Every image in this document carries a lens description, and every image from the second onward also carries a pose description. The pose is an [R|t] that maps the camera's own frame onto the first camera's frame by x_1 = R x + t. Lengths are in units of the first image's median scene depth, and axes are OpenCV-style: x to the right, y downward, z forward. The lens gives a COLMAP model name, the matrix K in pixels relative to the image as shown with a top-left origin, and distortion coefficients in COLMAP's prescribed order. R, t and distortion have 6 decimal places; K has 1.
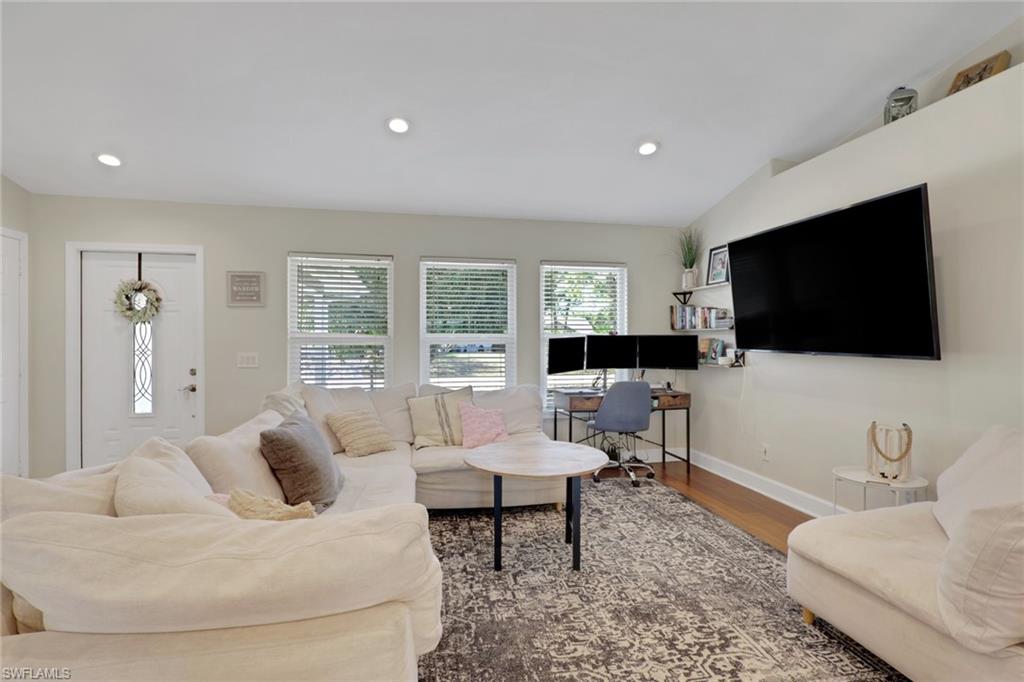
lens RADIAL K [[476.0, 0, 510.5], [0, 476.0, 339.5], [0, 0, 1]] dist [-0.008969, 0.002230]
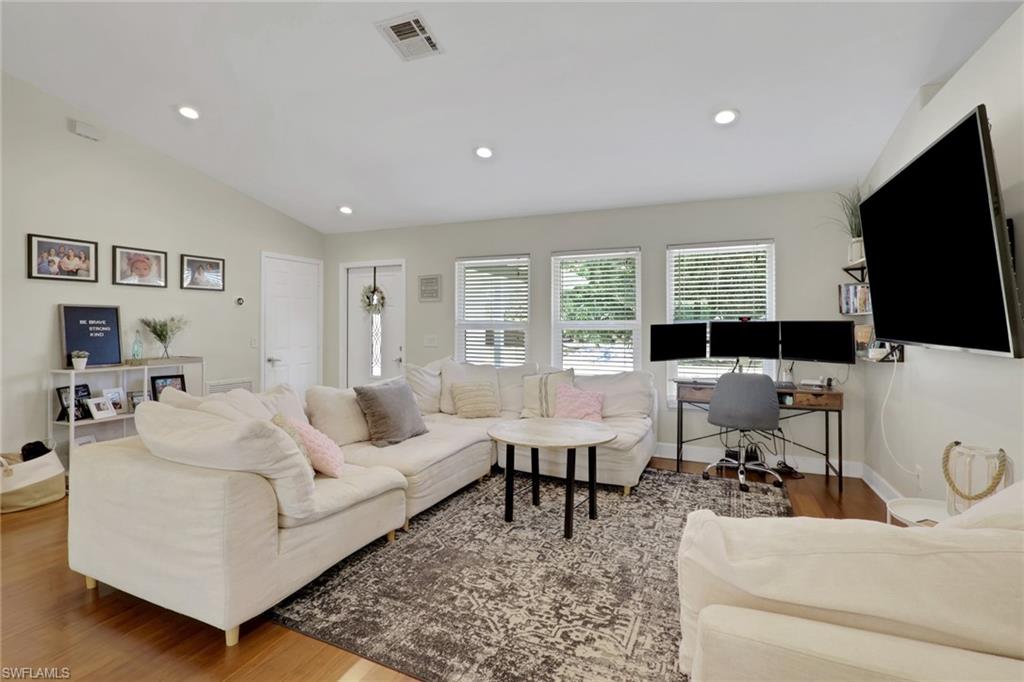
lens RADIAL K [[476.0, 0, 514.9], [0, 476.0, 320.0], [0, 0, 1]] dist [-0.008969, 0.002230]
pose [[0.827435, -0.005325, -0.561536, 0.408902], [-0.001286, 0.999934, -0.011378, -0.000726], [0.561560, 0.010136, 0.827374, 0.018570]]
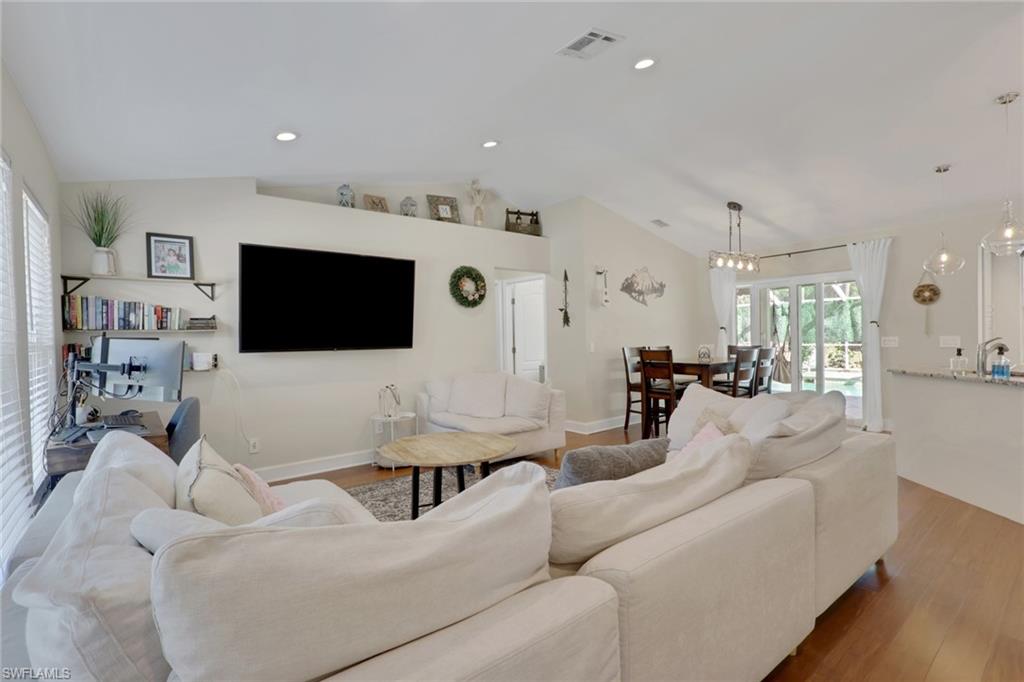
lens RADIAL K [[476.0, 0, 503.9], [0, 476.0, 341.5], [0, 0, 1]] dist [-0.008969, 0.002230]
pose [[-0.449207, -0.001395, 0.893427, -0.650134], [0.016404, 0.999817, 0.009809, -0.001709], [-0.893277, 0.019062, -0.449102, 0.921424]]
